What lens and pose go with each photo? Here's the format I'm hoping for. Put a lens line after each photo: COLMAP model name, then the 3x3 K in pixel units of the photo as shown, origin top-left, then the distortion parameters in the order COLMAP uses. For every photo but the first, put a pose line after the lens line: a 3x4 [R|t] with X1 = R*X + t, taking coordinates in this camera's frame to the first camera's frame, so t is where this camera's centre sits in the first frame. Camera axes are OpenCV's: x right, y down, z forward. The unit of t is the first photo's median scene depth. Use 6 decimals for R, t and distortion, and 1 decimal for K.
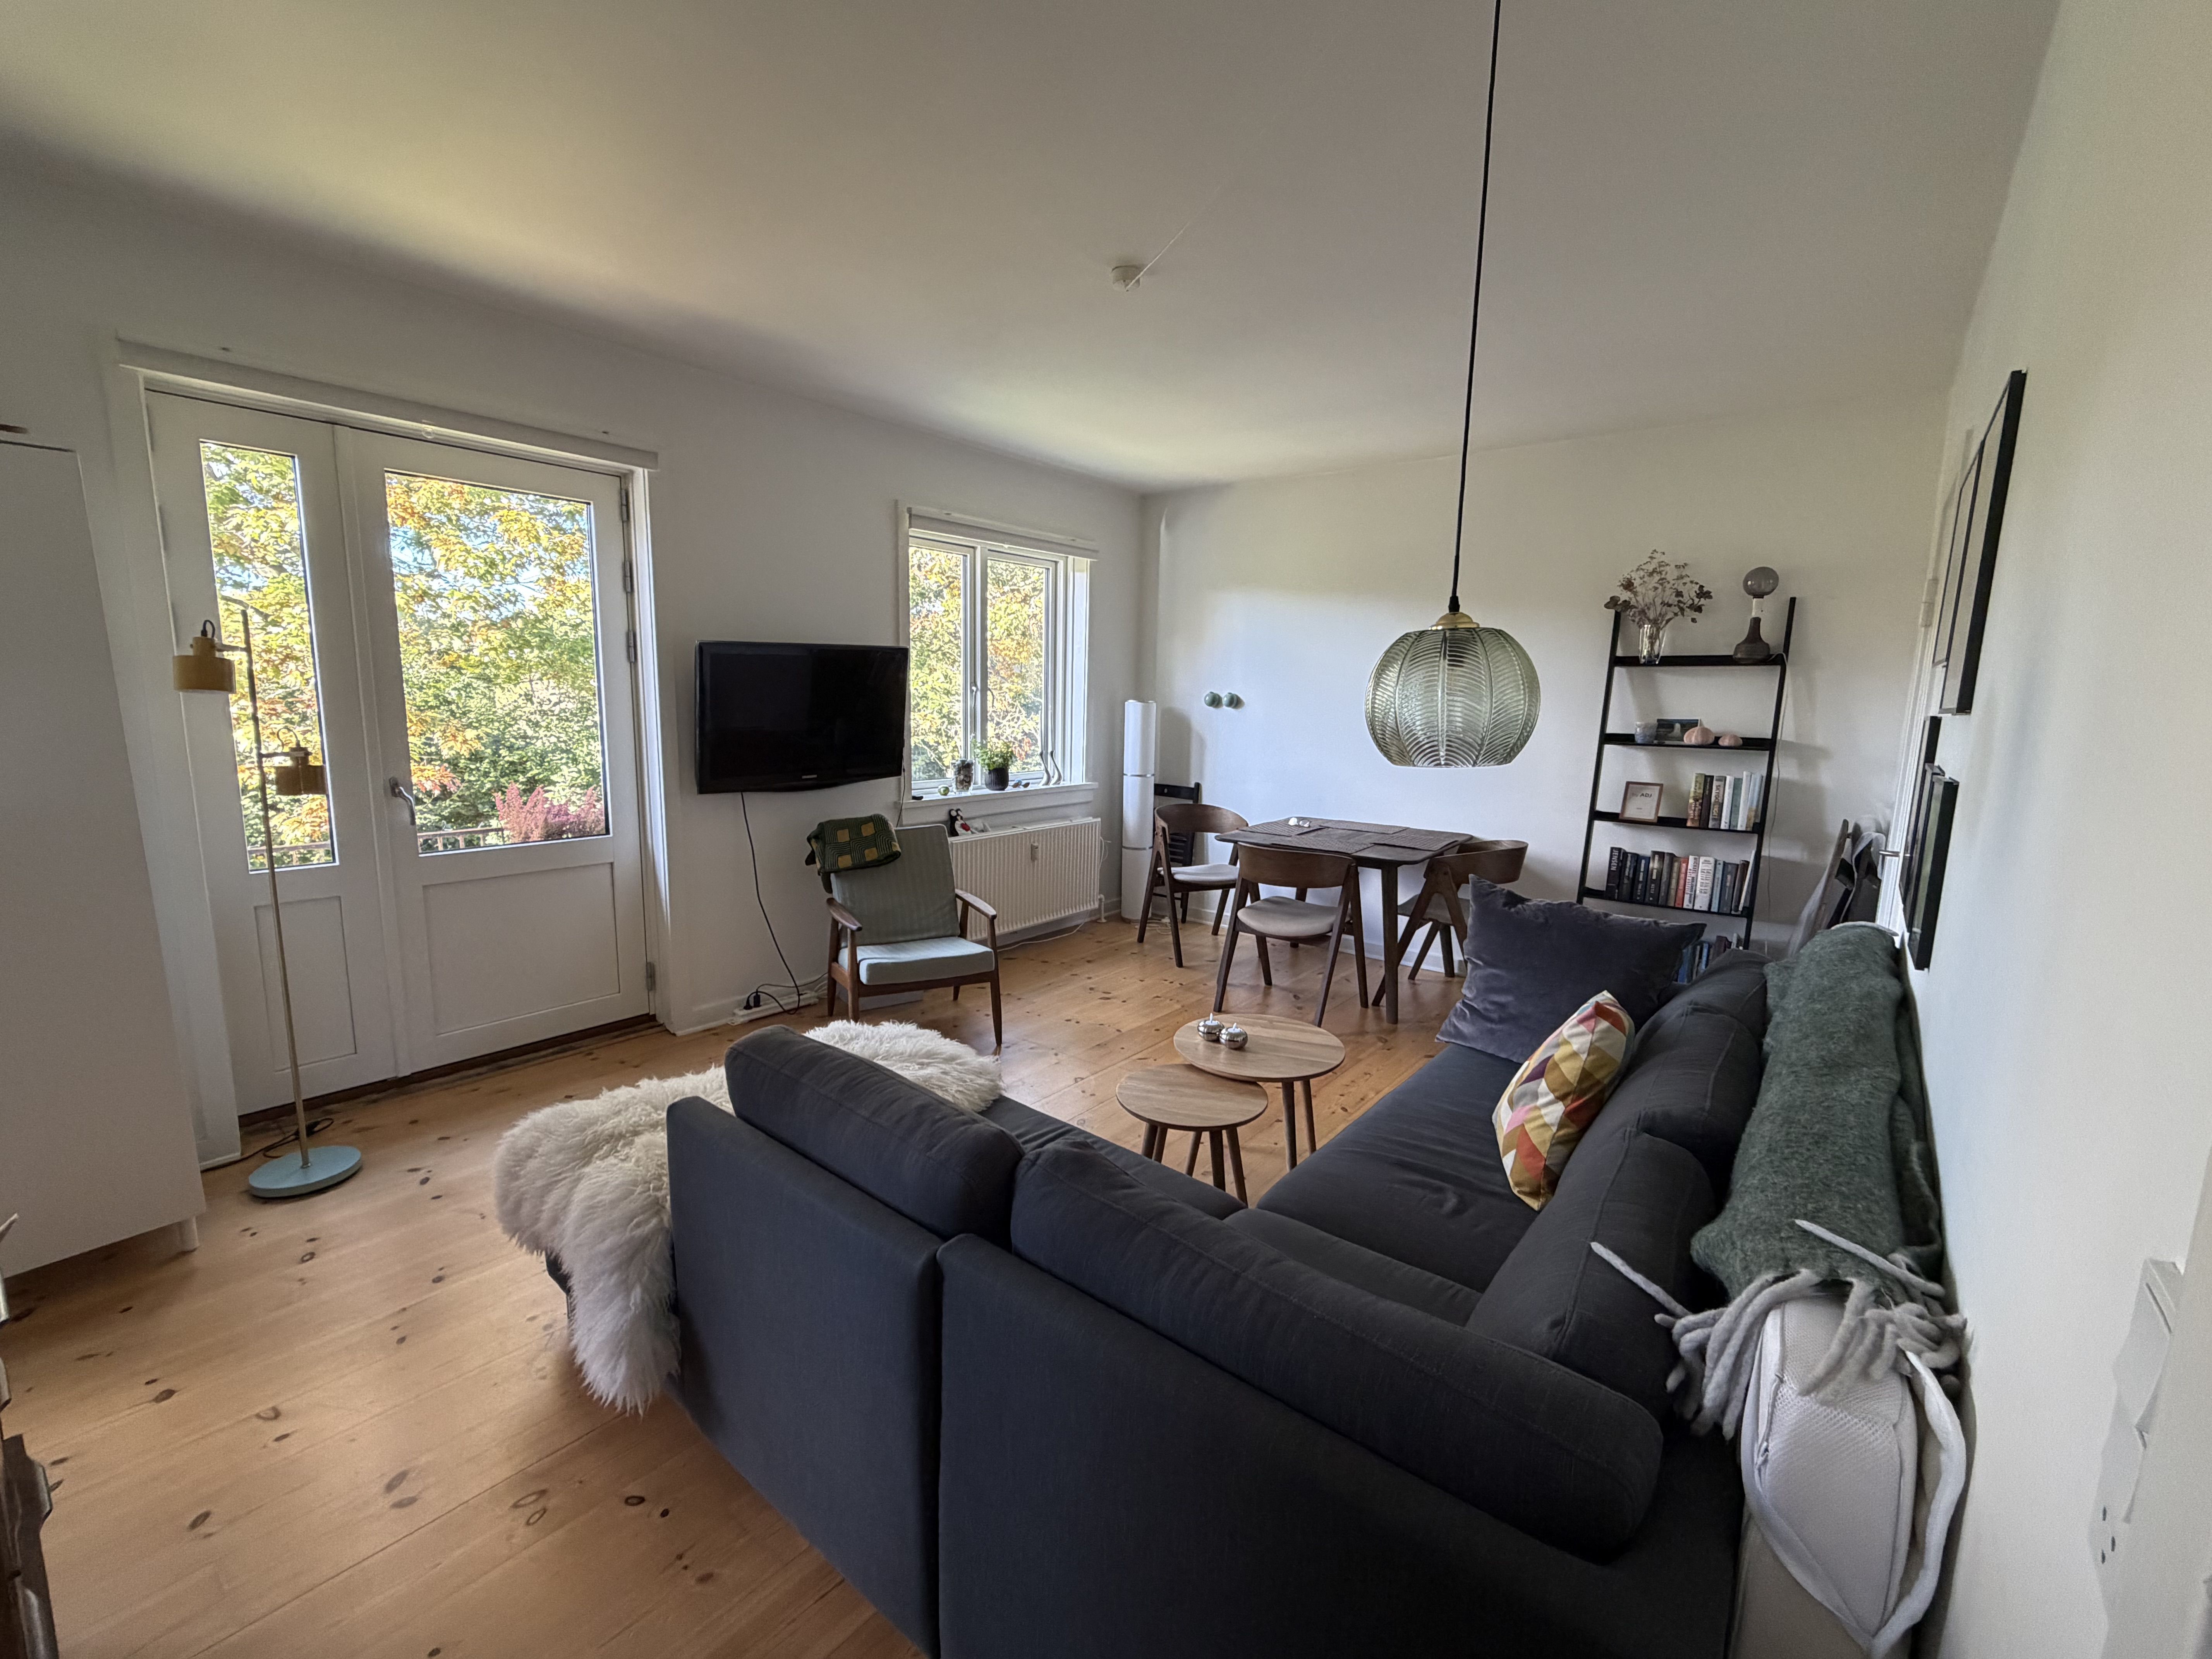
lens RADIAL K [[927.8, 0, 1100.5], [0, 927.8, 832.1], [0, 0, 1]] dist [0.001944, 0.000099]
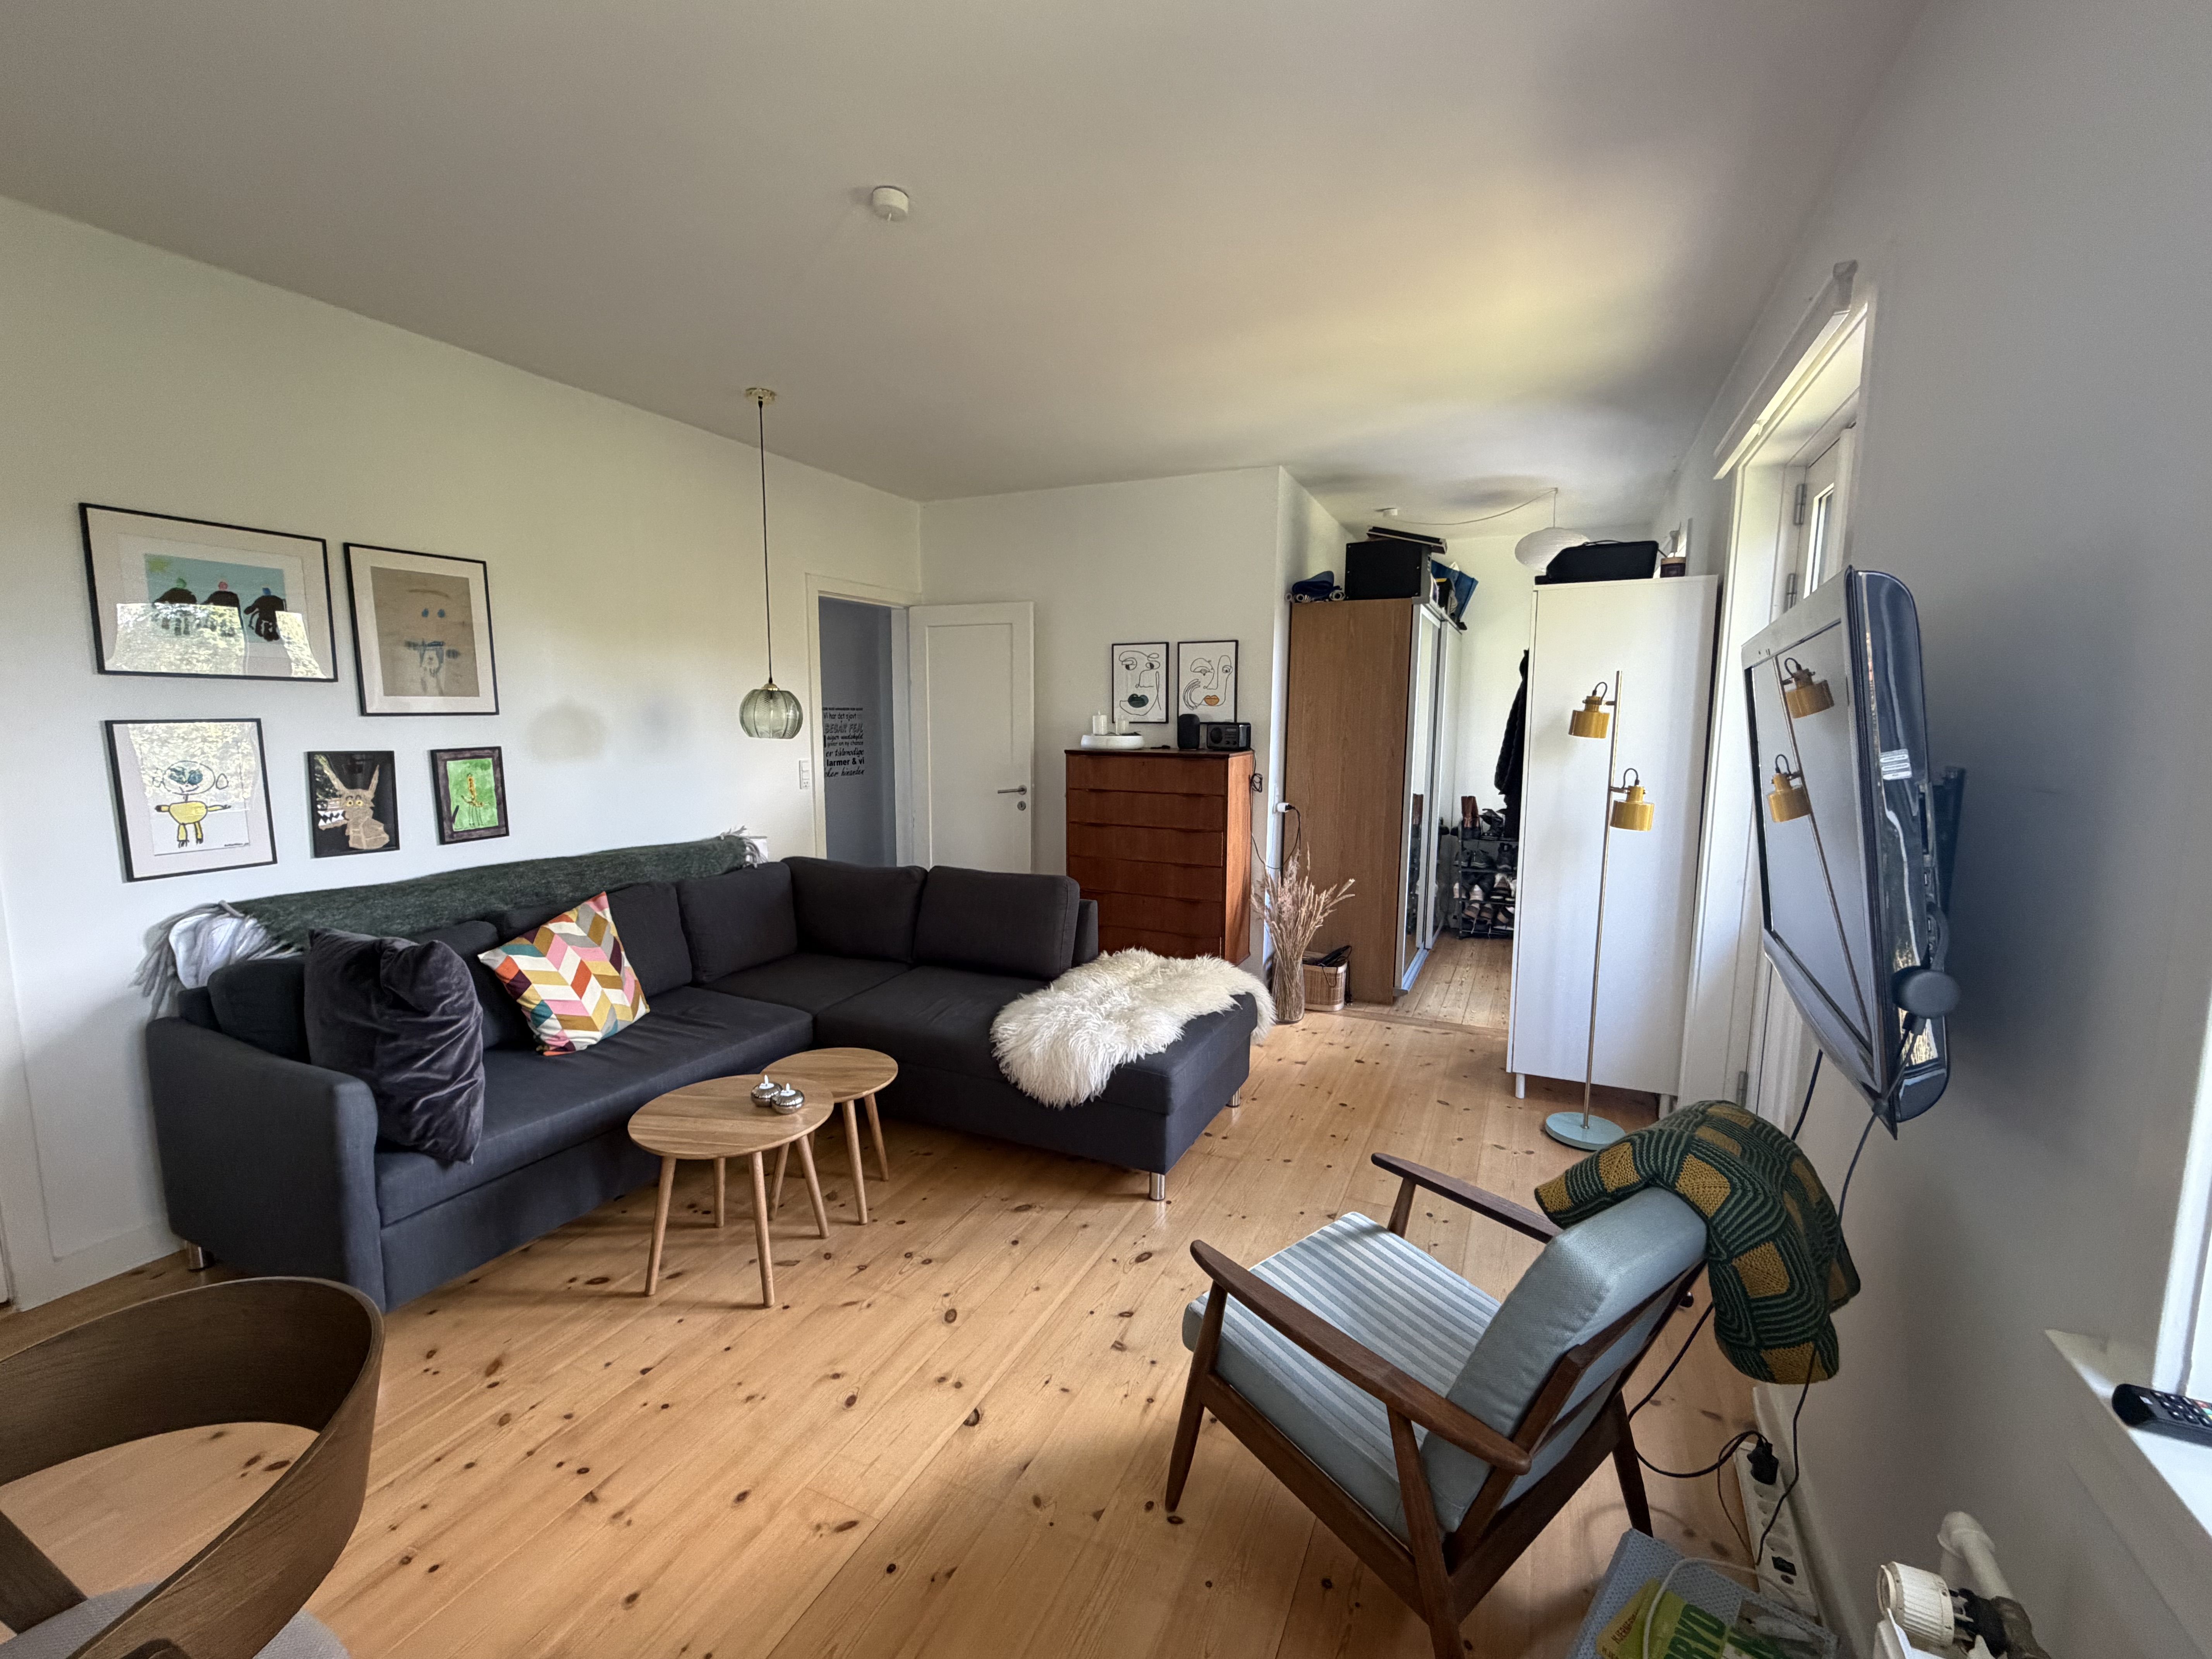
lens RADIAL K [[927.8, 0, 1100.5], [0, 927.8, 832.1], [0, 0, 1]] dist [0.001944, 0.000099]
pose [[-0.967252, 0.002841, -0.253801, 0.042003], [-0.067997, 0.960486, 0.269894, -0.201271], [0.244539, 0.278313, -0.928839, 1.280157]]
